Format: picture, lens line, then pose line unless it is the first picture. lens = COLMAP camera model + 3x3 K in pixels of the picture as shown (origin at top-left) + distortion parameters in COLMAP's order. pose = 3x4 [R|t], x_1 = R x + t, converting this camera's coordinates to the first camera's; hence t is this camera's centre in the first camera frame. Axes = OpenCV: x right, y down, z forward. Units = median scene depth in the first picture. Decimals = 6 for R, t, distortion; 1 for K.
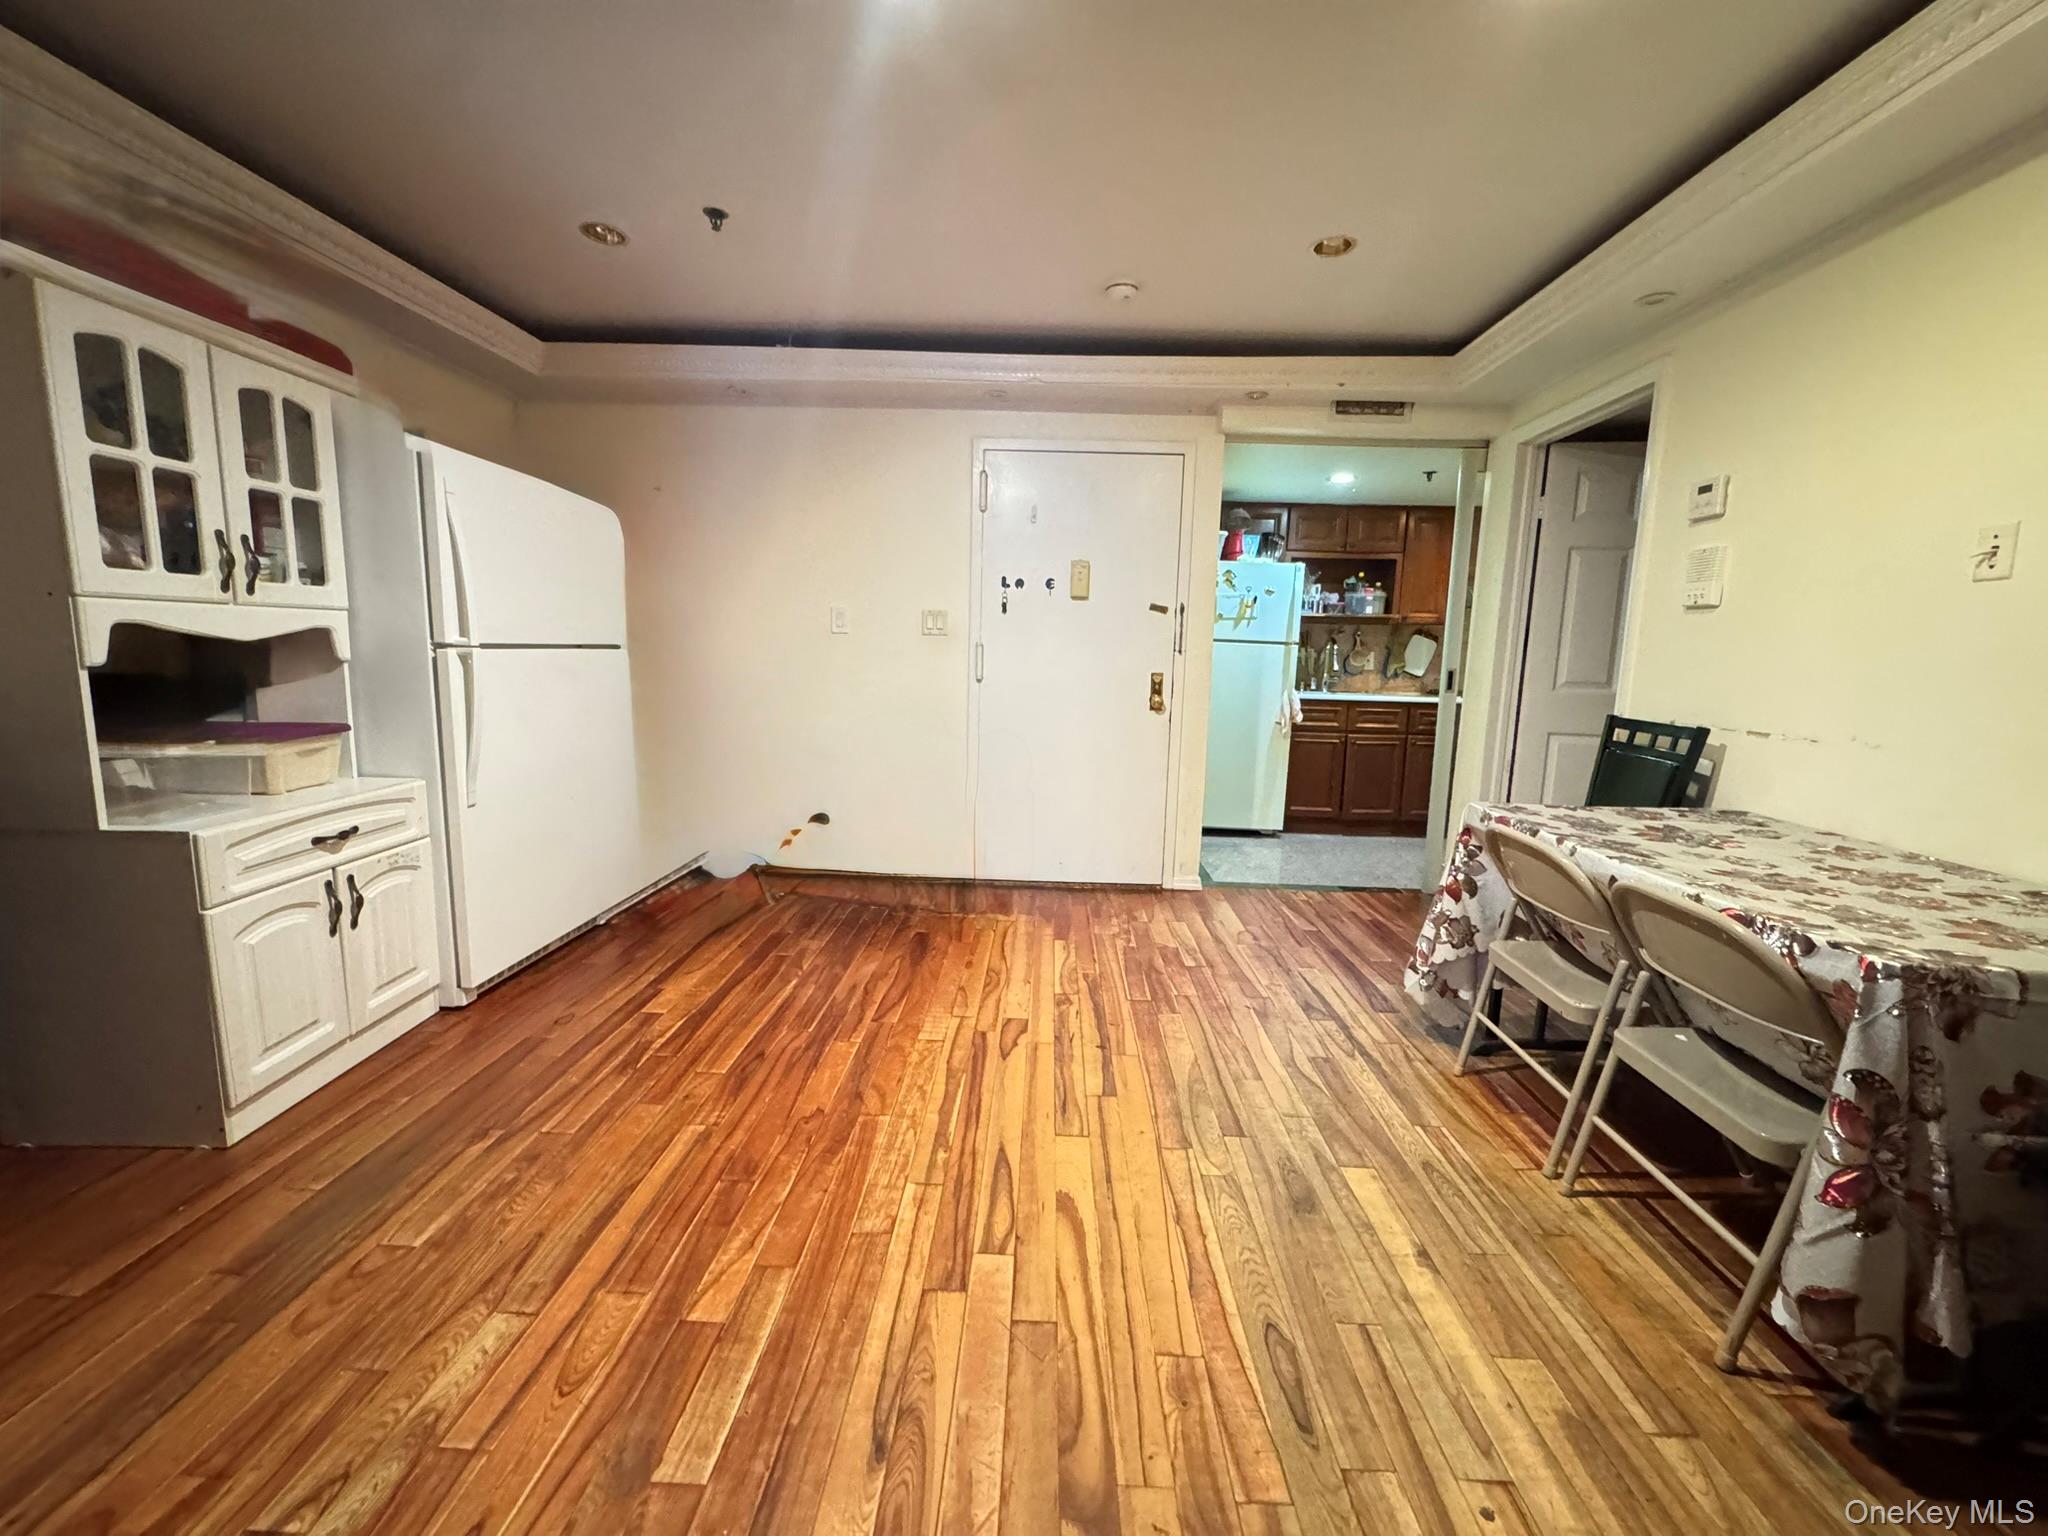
lens RADIAL K [[823.6, 0, 1028.0], [0, 823.6, 767.0], [0, 0, 1]] dist [-0.012060, -0.000045]
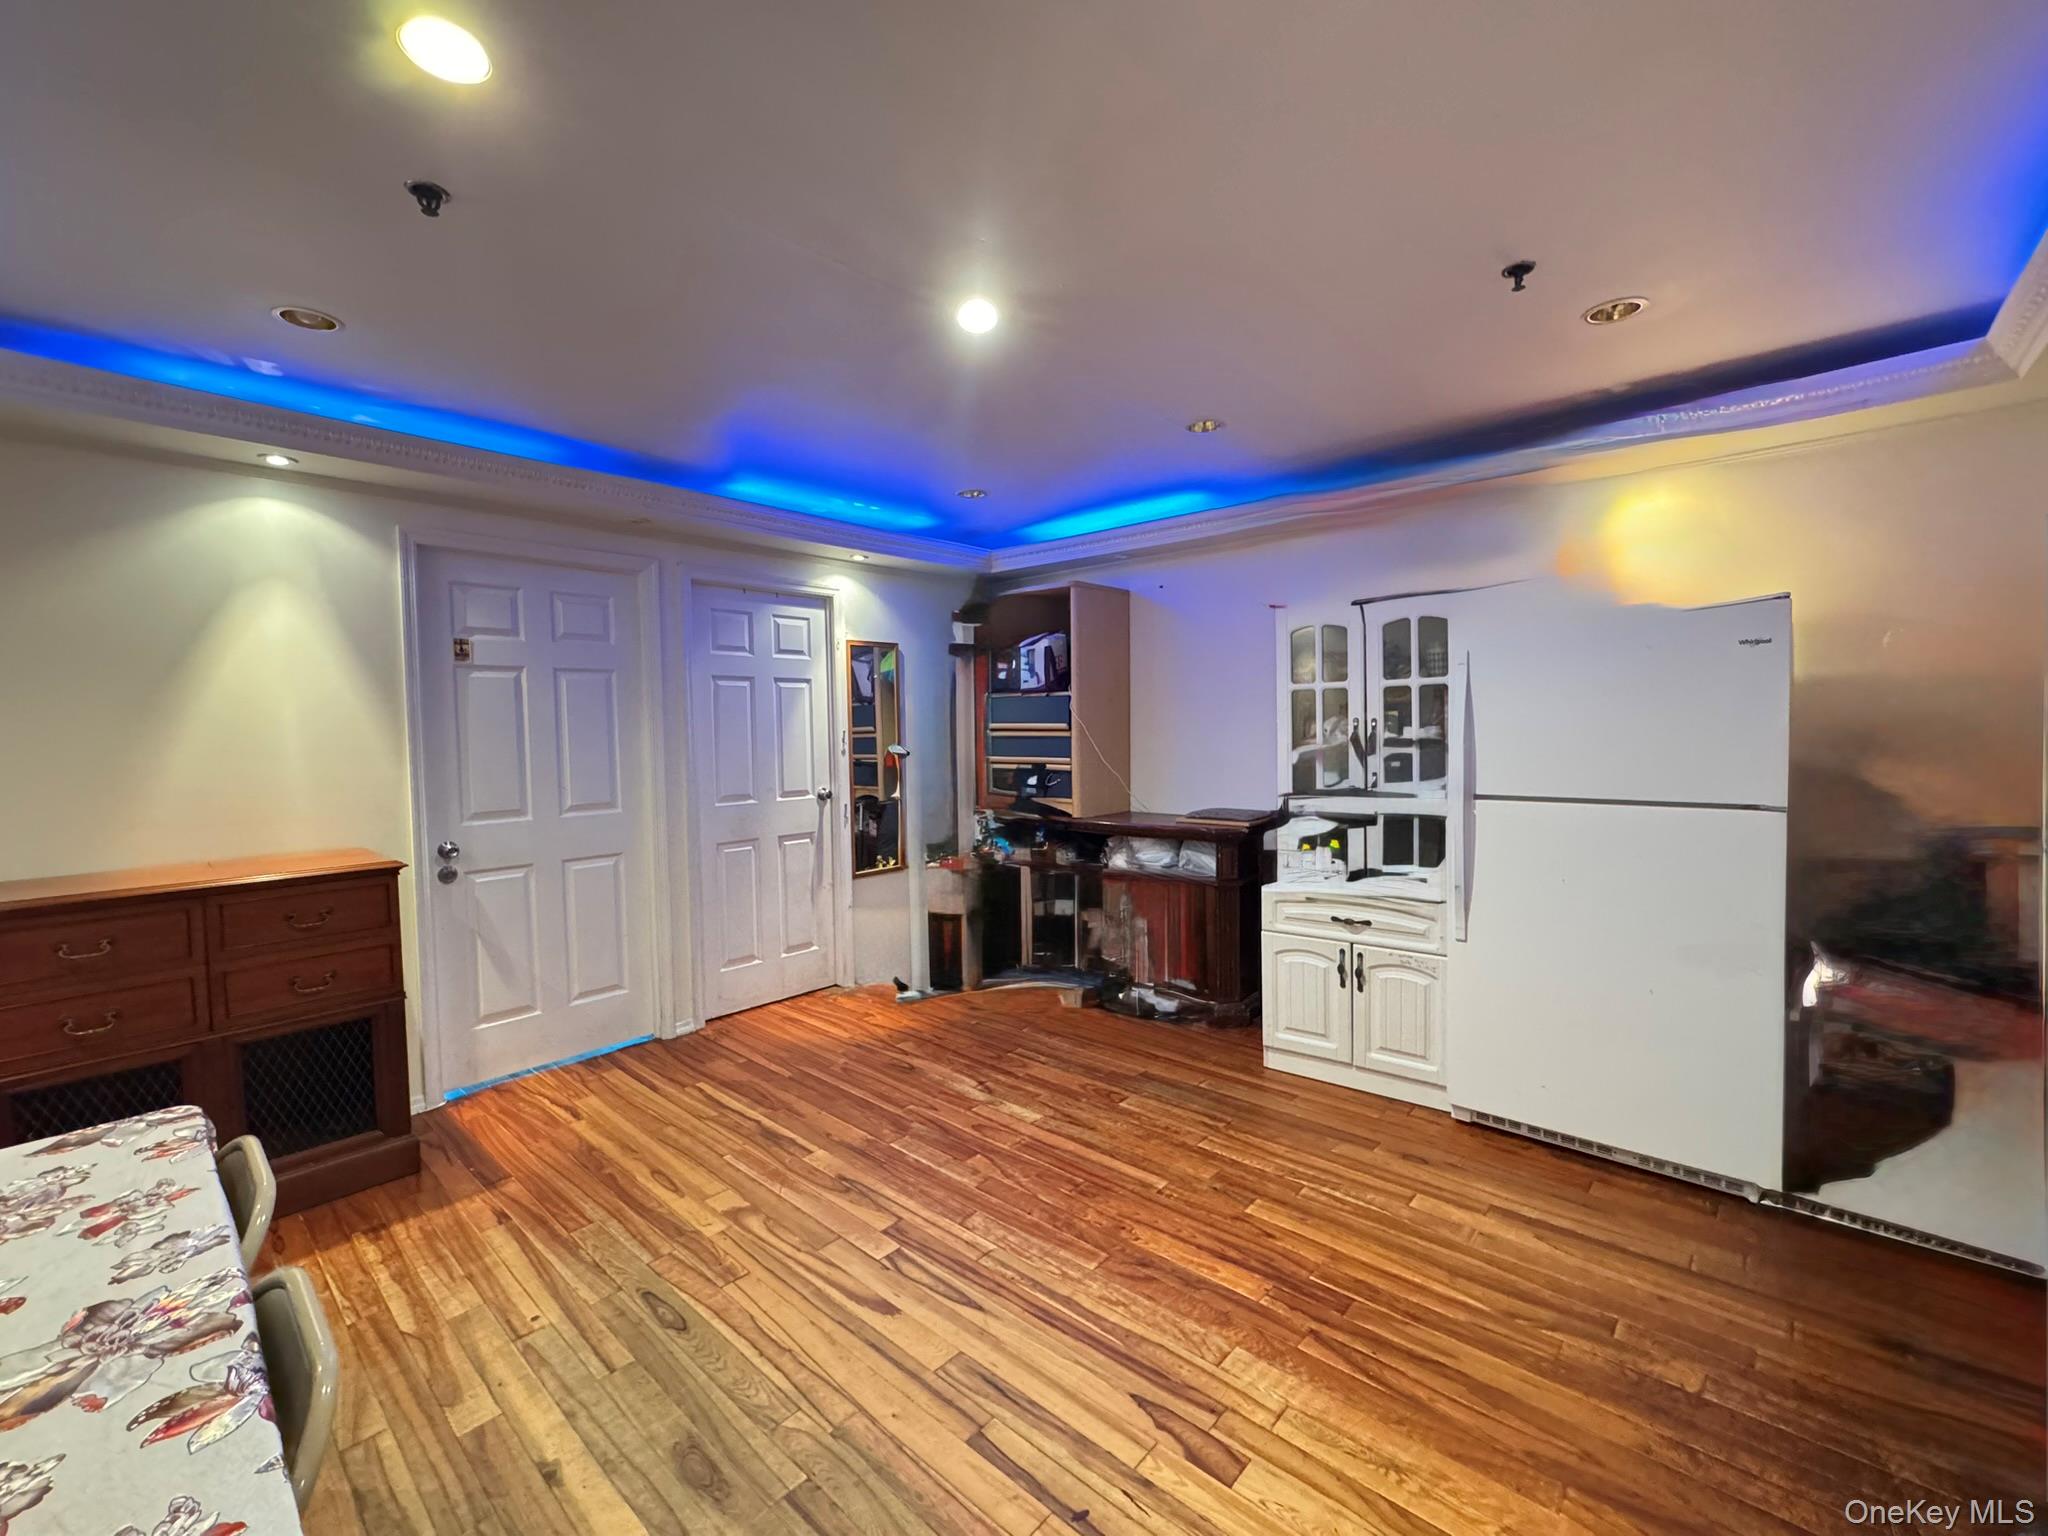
lens RADIAL K [[823.6, 0, 1027.8], [0, 823.6, 767.9], [0, 0, 1]] dist [-0.012060, -0.000045]
pose [[-0.641600, 0.033229, -0.766320, 0.714454], [-0.112335, 0.984219, 0.136729, -0.358512], [0.758769, 0.173809, -0.627742, 1.619773]]
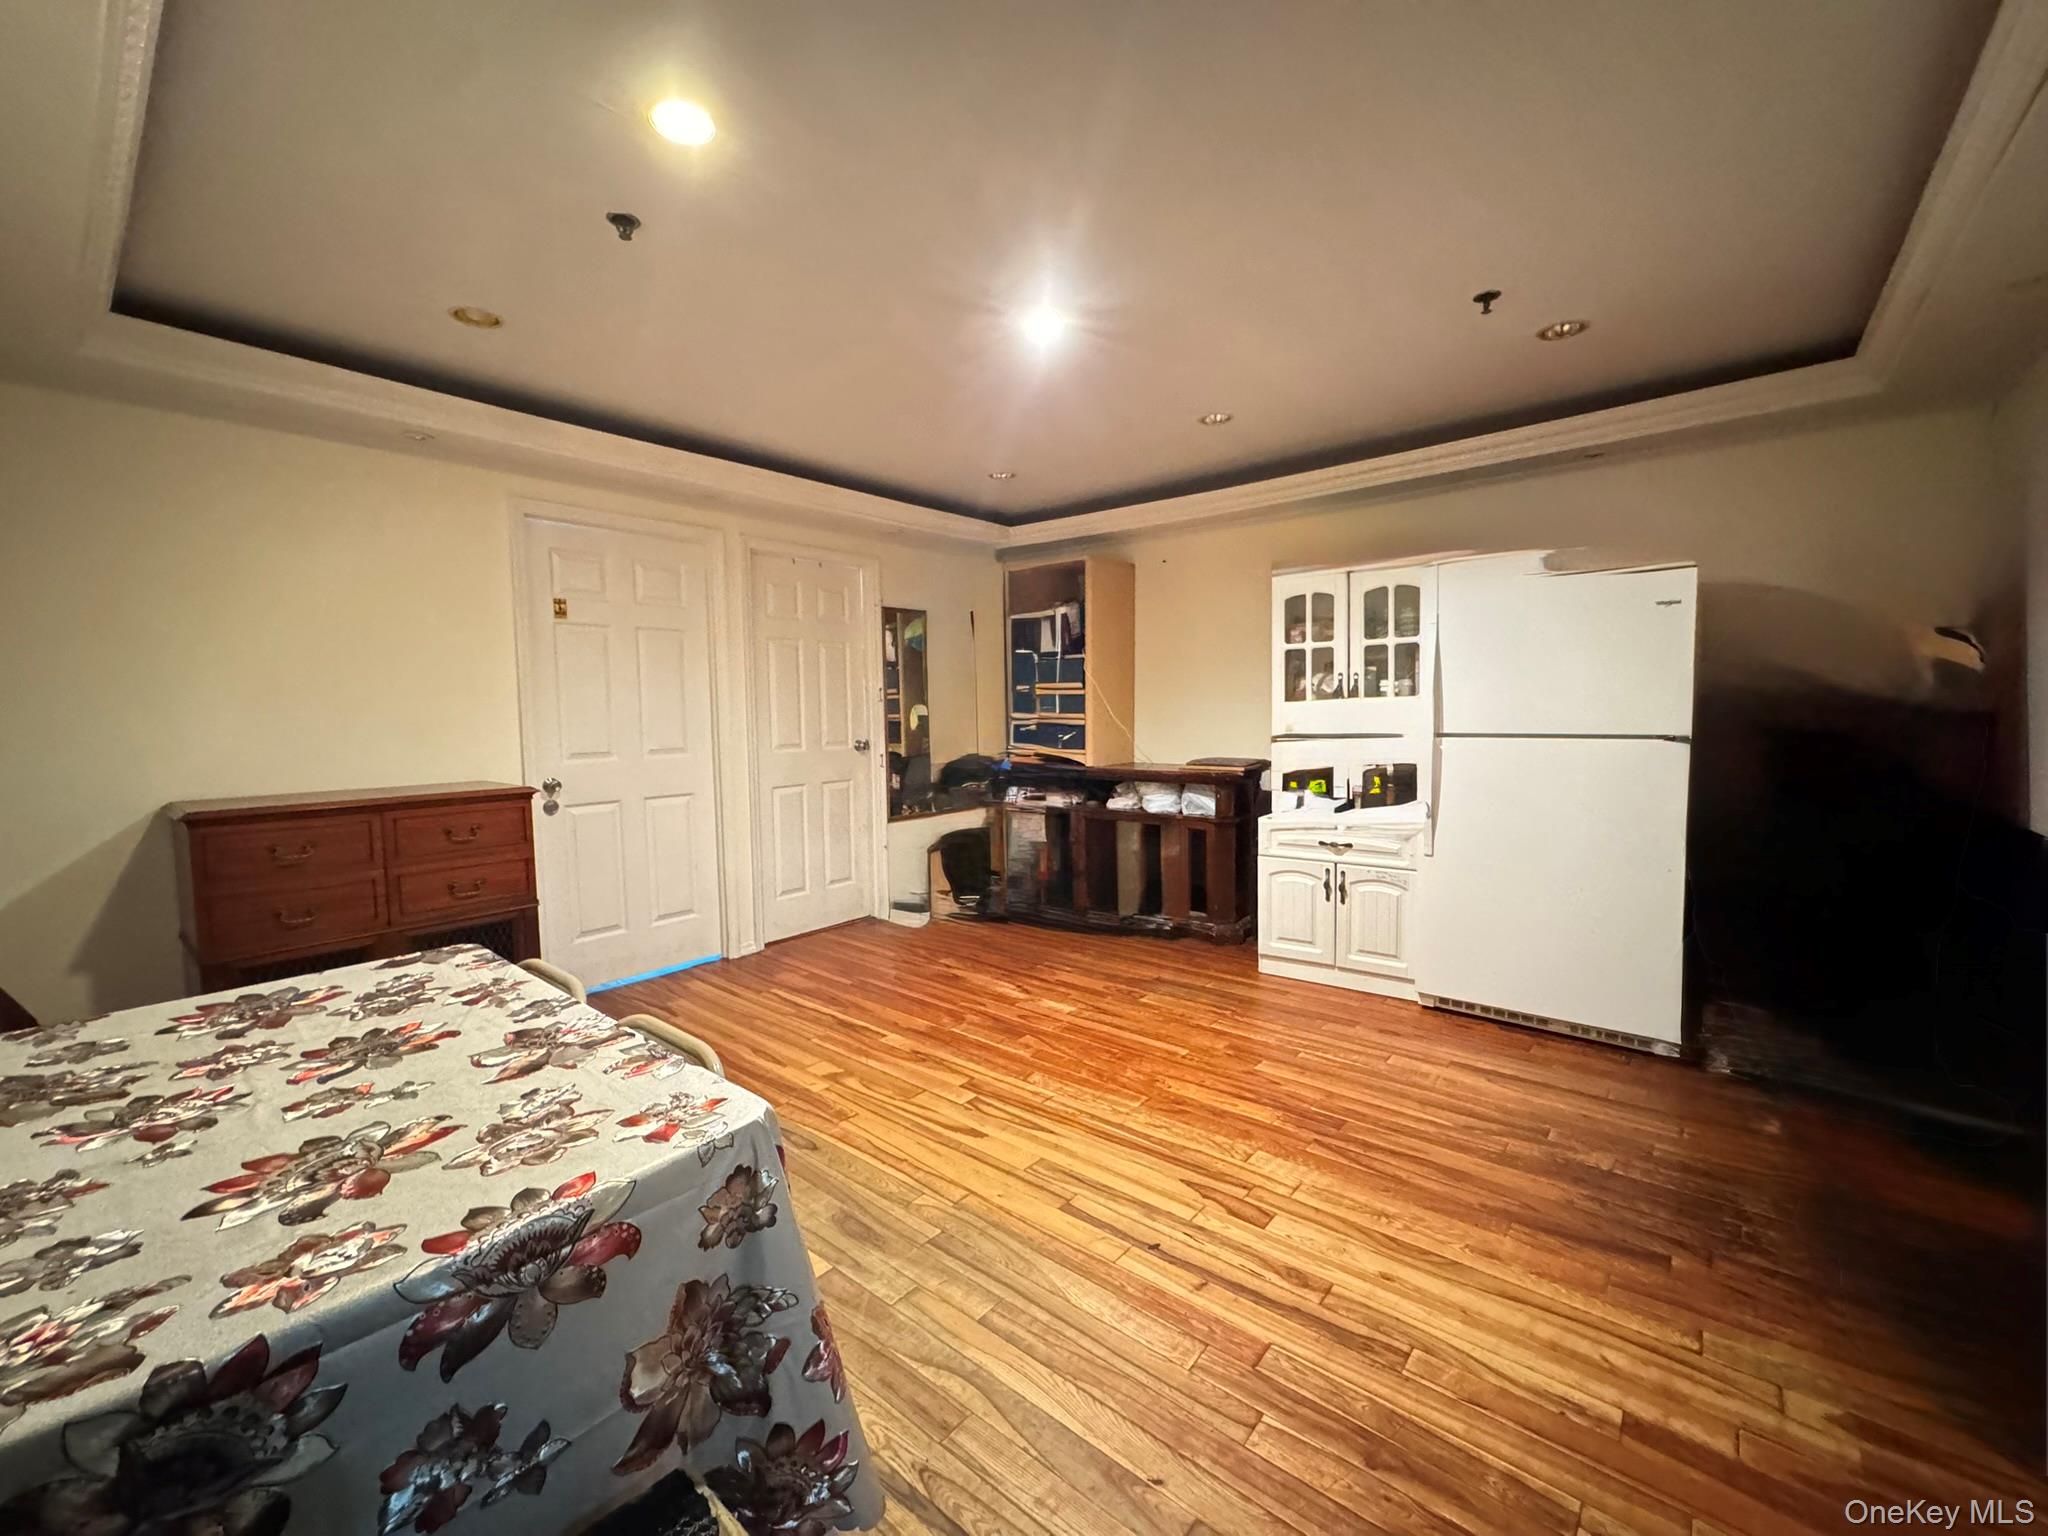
lens RADIAL K [[823.6, 0, 1016.4], [0, 823.6, 774.7], [0, 0, 1]] dist [-0.012060, -0.000045]
pose [[-0.614603, 0.053243, -0.787038, 1.016302], [-0.118006, 0.980287, 0.158468, -0.286373], [0.779960, 0.190270, -0.596204, 1.666382]]
